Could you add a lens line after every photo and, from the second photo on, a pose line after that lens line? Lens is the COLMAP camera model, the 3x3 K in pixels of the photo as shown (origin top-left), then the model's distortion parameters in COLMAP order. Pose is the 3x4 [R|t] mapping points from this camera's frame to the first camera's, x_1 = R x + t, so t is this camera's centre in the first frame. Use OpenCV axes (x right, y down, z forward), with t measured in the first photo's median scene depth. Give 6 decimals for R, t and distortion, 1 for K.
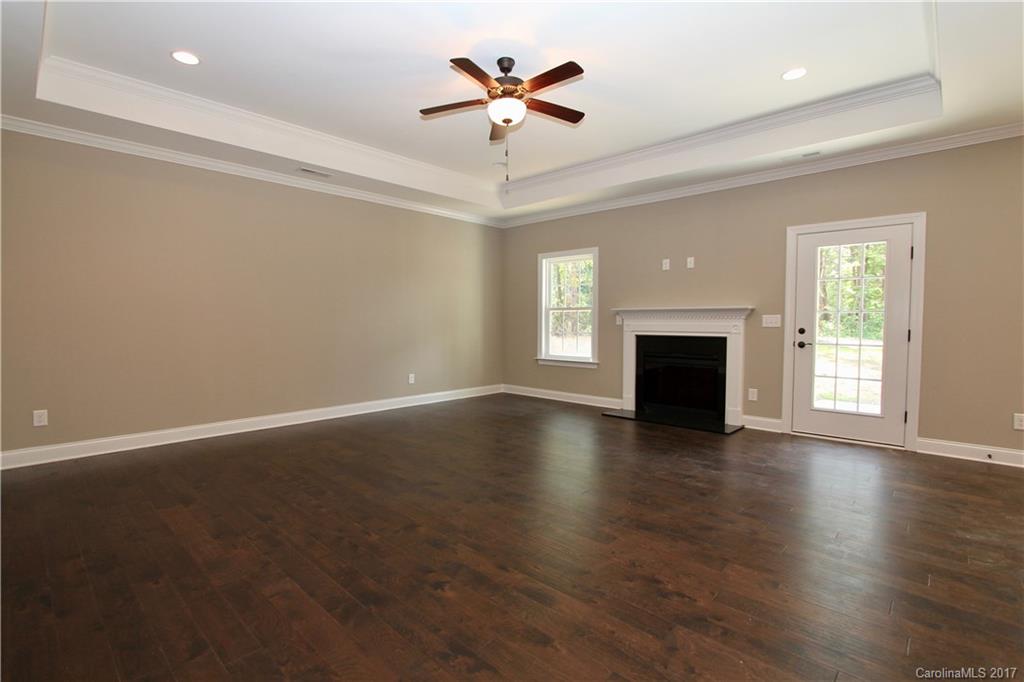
lens RADIAL K [[473.5, 0, 509.7], [0, 473.5, 343.1], [0, 0, 1]] dist [0.000623, -0.001190]
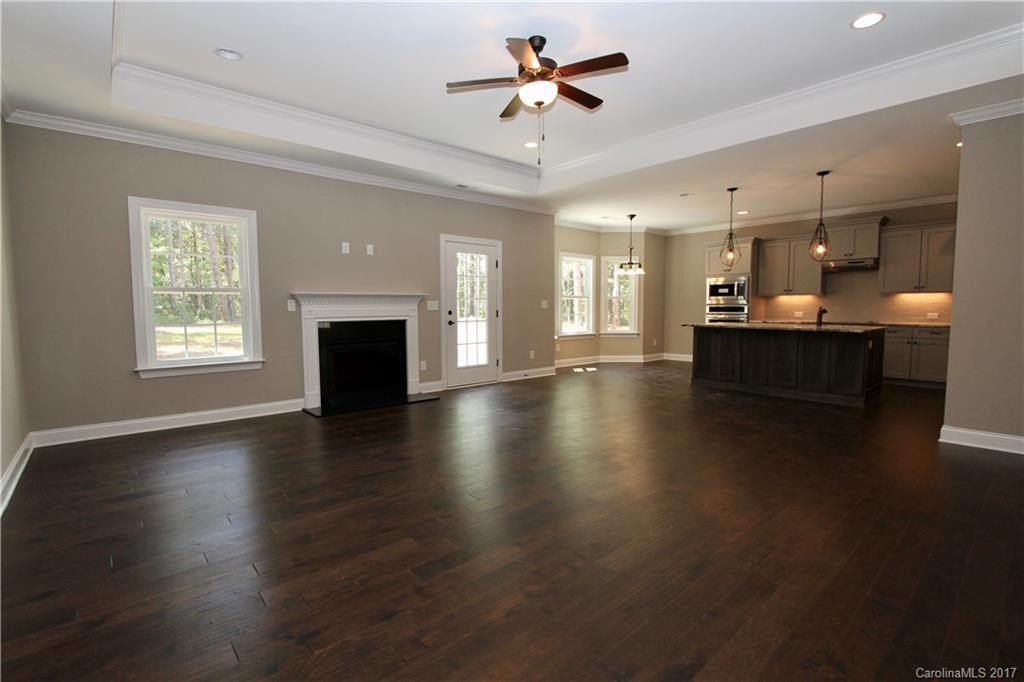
lens RADIAL K [[473.5, 0, 510.1], [0, 473.5, 339.3], [0, 0, 1]] dist [0.000623, -0.001190]
pose [[0.114467, -0.073638, 0.990694, -0.671231], [0.053695, 0.996250, 0.067847, -0.030676], [-0.991975, 0.045429, 0.117992, 0.626930]]
